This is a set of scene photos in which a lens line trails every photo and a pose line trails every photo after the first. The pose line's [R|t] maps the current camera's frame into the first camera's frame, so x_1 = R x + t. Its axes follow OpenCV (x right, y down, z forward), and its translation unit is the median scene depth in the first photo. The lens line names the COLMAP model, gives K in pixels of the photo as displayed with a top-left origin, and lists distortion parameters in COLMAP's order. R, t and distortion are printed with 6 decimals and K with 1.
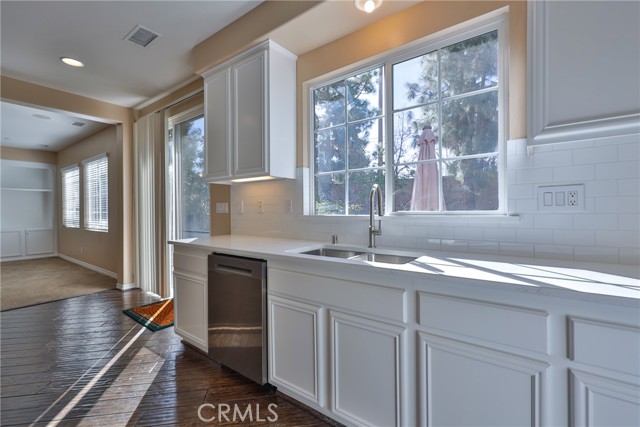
lens RADIAL K [[280.9, 0, 323.7], [0, 280.9, 212.5], [0, 0, 1]] dist [0.006871, -0.000281]
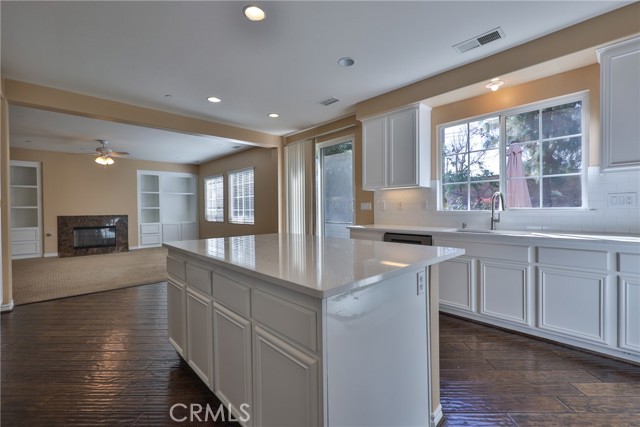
lens RADIAL K [[280.9, 0, 323.7], [0, 280.9, 212.5], [0, 0, 1]] dist [0.006871, -0.000281]
pose [[0.984699, -0.001687, -0.174256, -0.408121], [0.003169, 0.999961, 0.008227, 0.004332], [0.174235, -0.008654, 0.984666, -0.629756]]
